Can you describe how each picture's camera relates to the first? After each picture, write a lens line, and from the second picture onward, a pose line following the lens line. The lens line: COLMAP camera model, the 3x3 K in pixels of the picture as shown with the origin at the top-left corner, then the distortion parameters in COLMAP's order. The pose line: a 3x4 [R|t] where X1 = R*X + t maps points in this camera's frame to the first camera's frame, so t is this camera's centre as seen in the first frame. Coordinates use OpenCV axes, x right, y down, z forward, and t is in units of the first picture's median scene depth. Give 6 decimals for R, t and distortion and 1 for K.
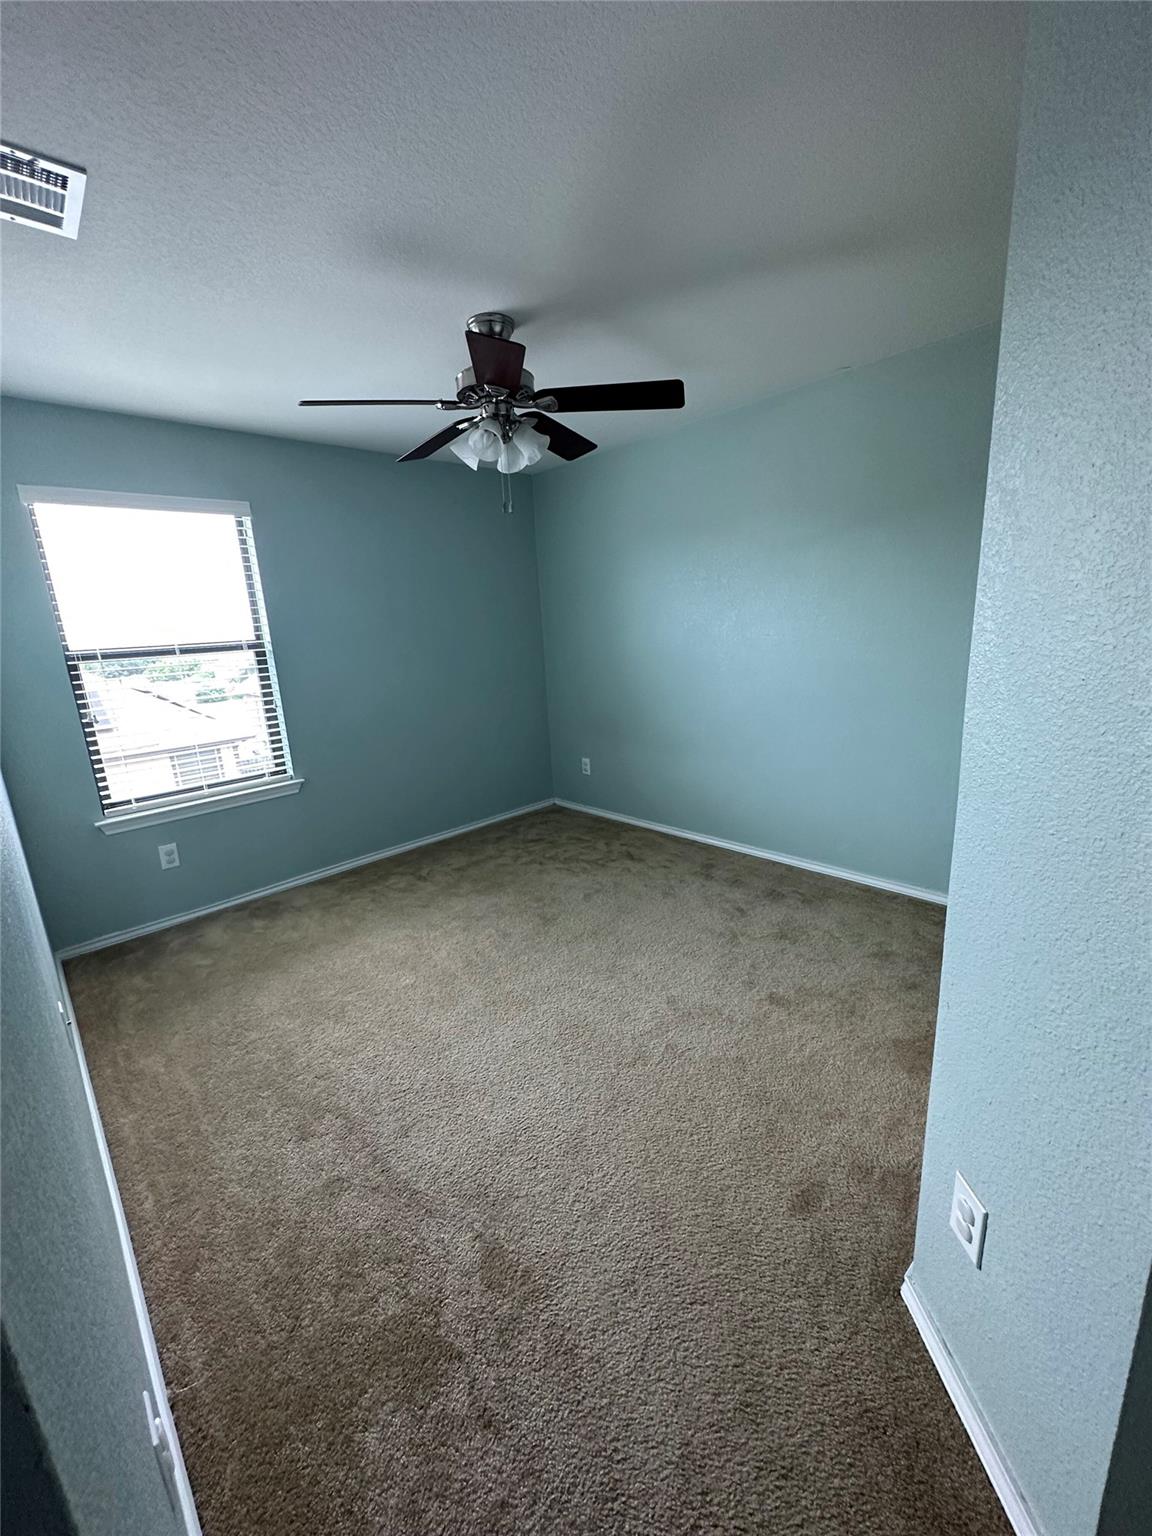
lens RADIAL K [[614.8, 0, 576.0], [0, 614.8, 768.0], [0, 0, 1]] dist [0.001074, 0.000275]
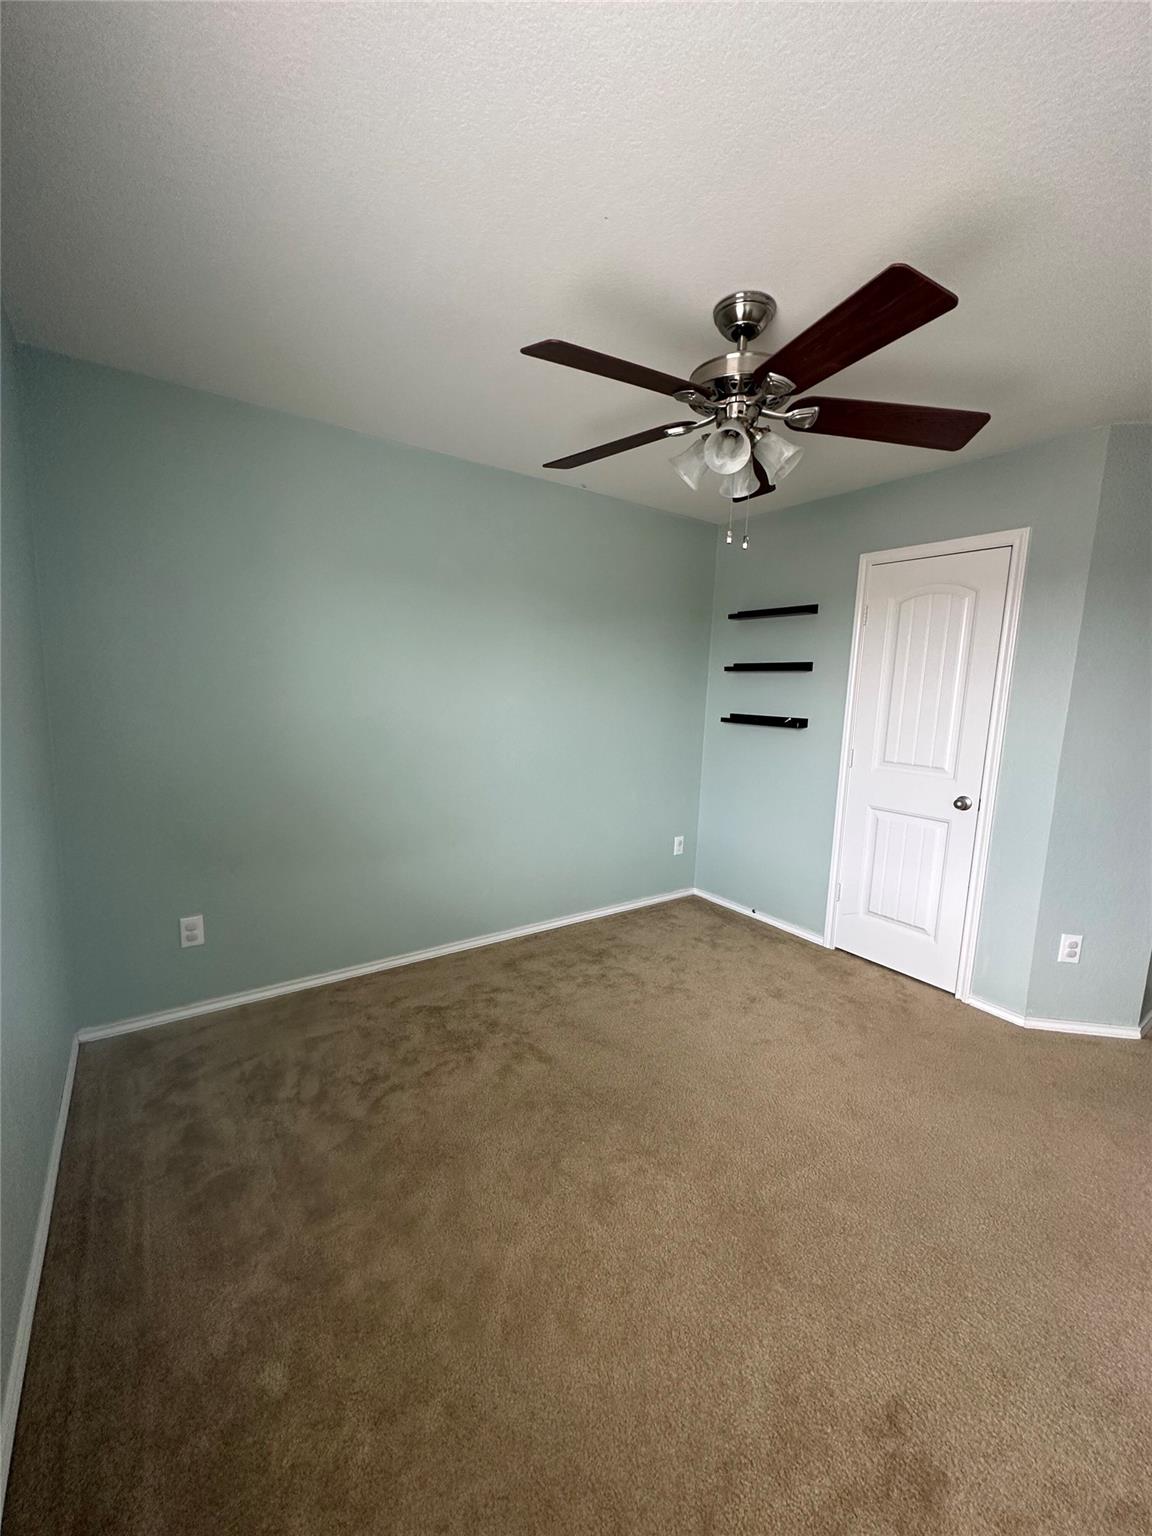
lens RADIAL K [[614.8, 0, 576.0], [0, 614.8, 768.0], [0, 0, 1]] dist [0.001074, 0.000275]
pose [[0.148152, -0.065092, 0.986820, -1.130132], [0.201385, 0.978910, 0.034337, -0.231411], [-0.968243, 0.193644, 0.158136, 1.384640]]
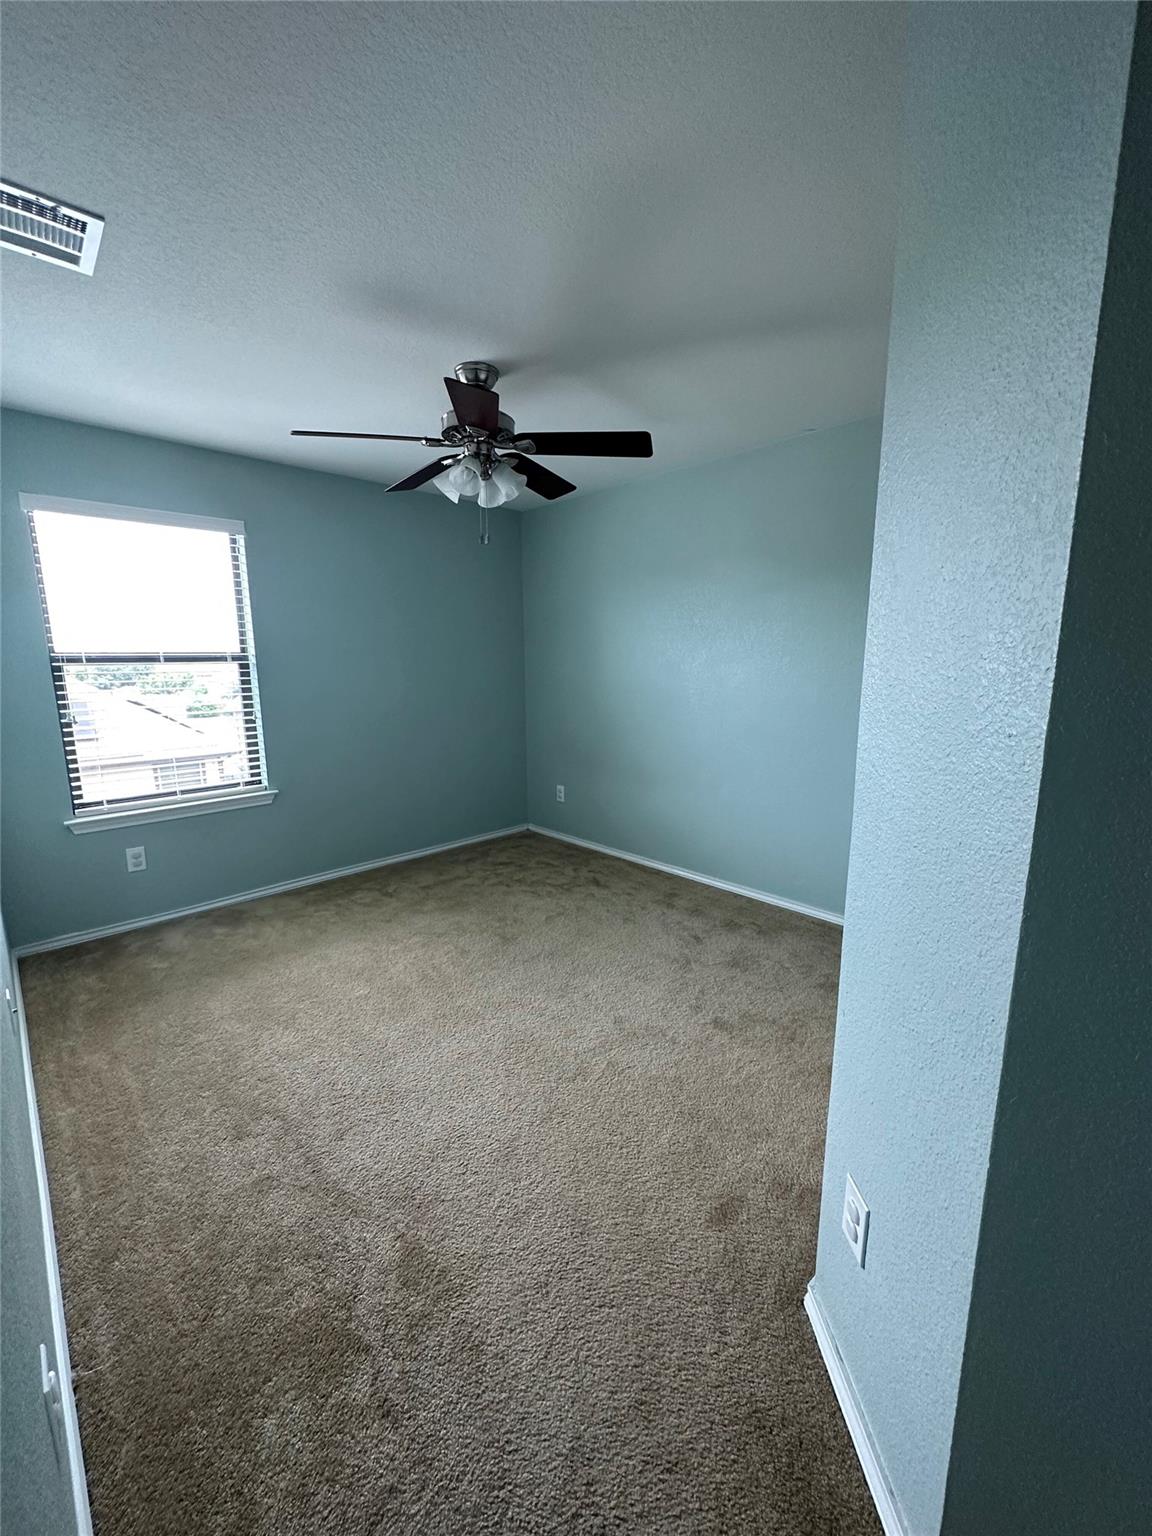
lens RADIAL K [[614.8, 0, 576.0], [0, 614.8, 768.0], [0, 0, 1]] dist [0.001074, 0.000275]
pose [[0.998672, 0.049301, 0.014931, 0.061633], [-0.048401, 0.997279, -0.055605, 0.026018], [-0.017632, 0.054809, 0.998341, -0.048210]]
